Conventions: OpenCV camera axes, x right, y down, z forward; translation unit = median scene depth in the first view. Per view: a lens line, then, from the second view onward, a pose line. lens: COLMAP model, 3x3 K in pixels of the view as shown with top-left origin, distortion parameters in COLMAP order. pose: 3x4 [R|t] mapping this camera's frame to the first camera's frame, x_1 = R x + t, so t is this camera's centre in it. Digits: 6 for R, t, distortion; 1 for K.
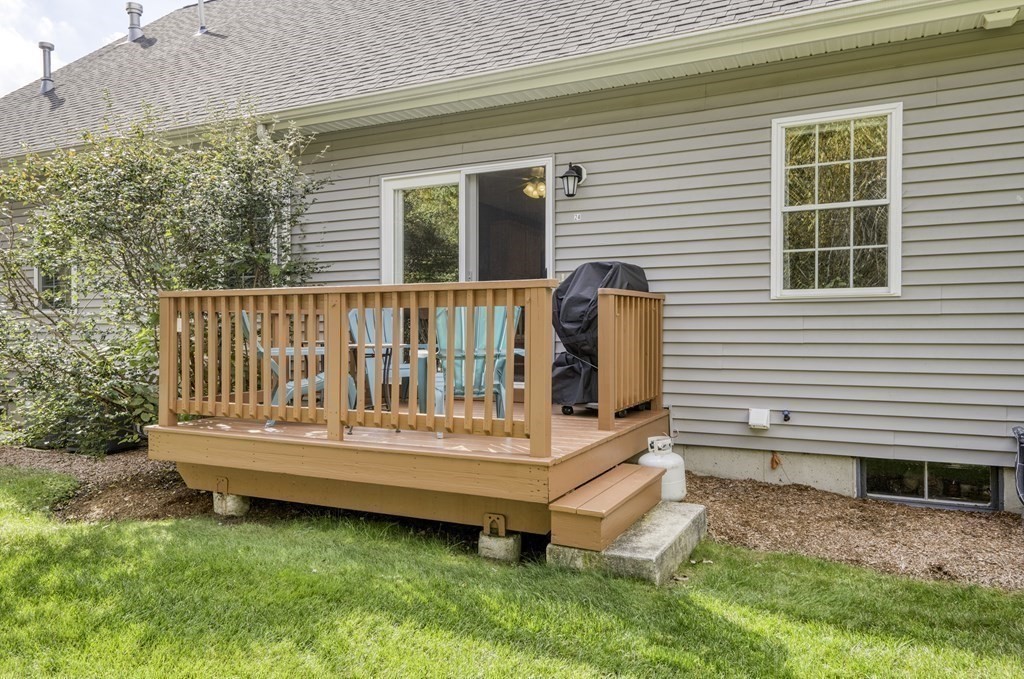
lens RADIAL K [[751.9, 0, 517.0], [0, 751.9, 336.8], [0, 0, 1]] dist [0.014386, 0.000088]
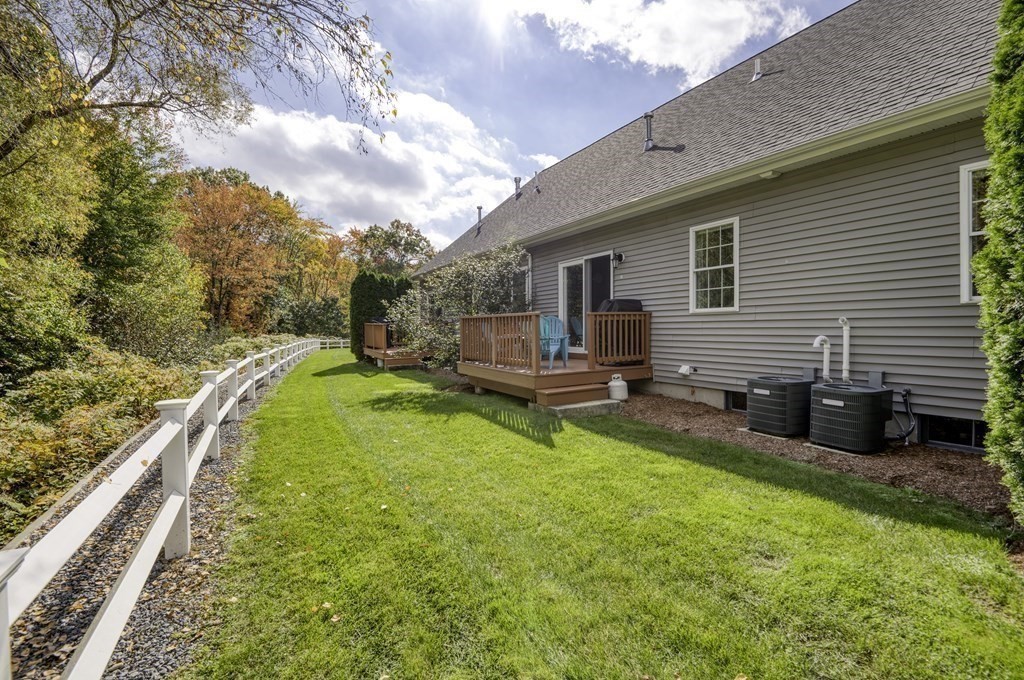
lens RADIAL K [[470.7, 0, 505.6], [0, 470.7, 338.0], [0, 0, 1]] dist [-0.002504, -0.000254]
pose [[0.818030, 0.007805, -0.575123, 0.684509], [0.004007, 0.999806, 0.019268, -0.009365], [0.575162, -0.018067, 0.817840, -0.377131]]
